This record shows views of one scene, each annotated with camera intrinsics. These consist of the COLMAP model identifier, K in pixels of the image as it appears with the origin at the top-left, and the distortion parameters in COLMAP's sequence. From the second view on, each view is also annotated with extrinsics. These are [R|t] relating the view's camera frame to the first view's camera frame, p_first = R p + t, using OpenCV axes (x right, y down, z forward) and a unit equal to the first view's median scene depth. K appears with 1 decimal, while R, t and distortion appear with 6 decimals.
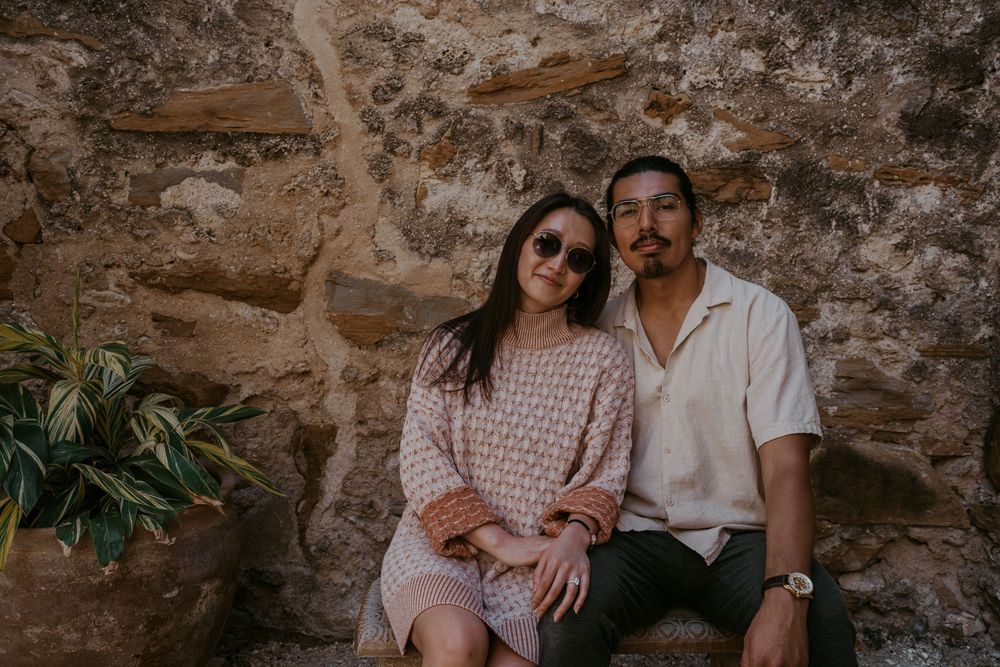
lens RADIAL K [[957.4, 0, 495.6], [0, 957.4, 335.9], [0, 0, 1]] dist [-0.035274, 0.133114]
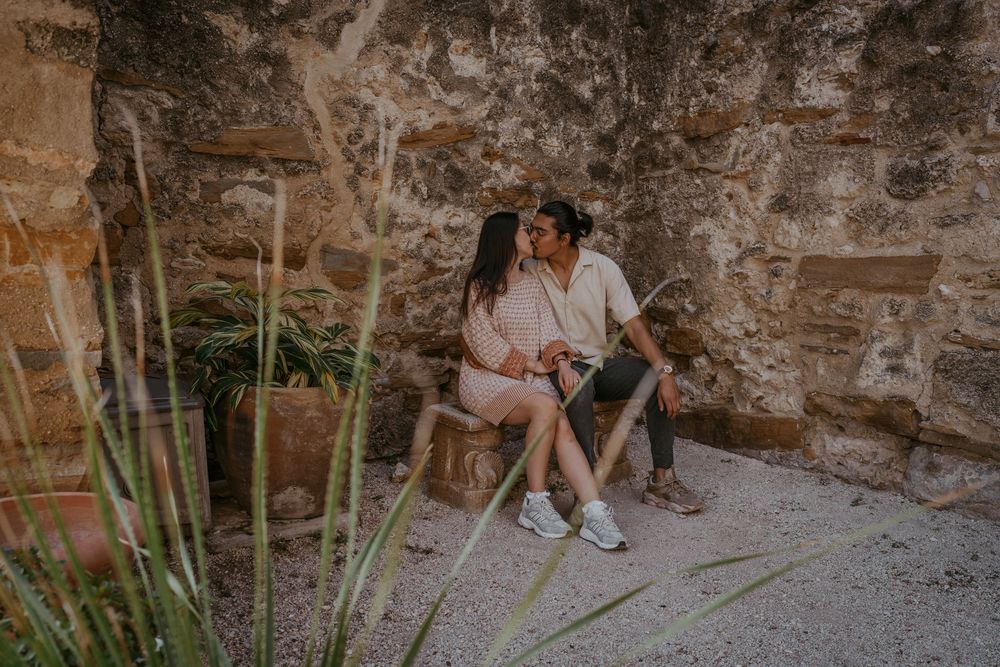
lens RADIAL K [[957.4, 0, 495.6], [0, 957.4, 335.9], [0, 0, 1]] dist [-0.035274, 0.133114]
pose [[0.806948, -0.062380, 0.587320, -0.925135], [0.021947, 0.996887, 0.075726, -0.029092], [-0.590215, -0.048217, 0.805805, -0.521320]]
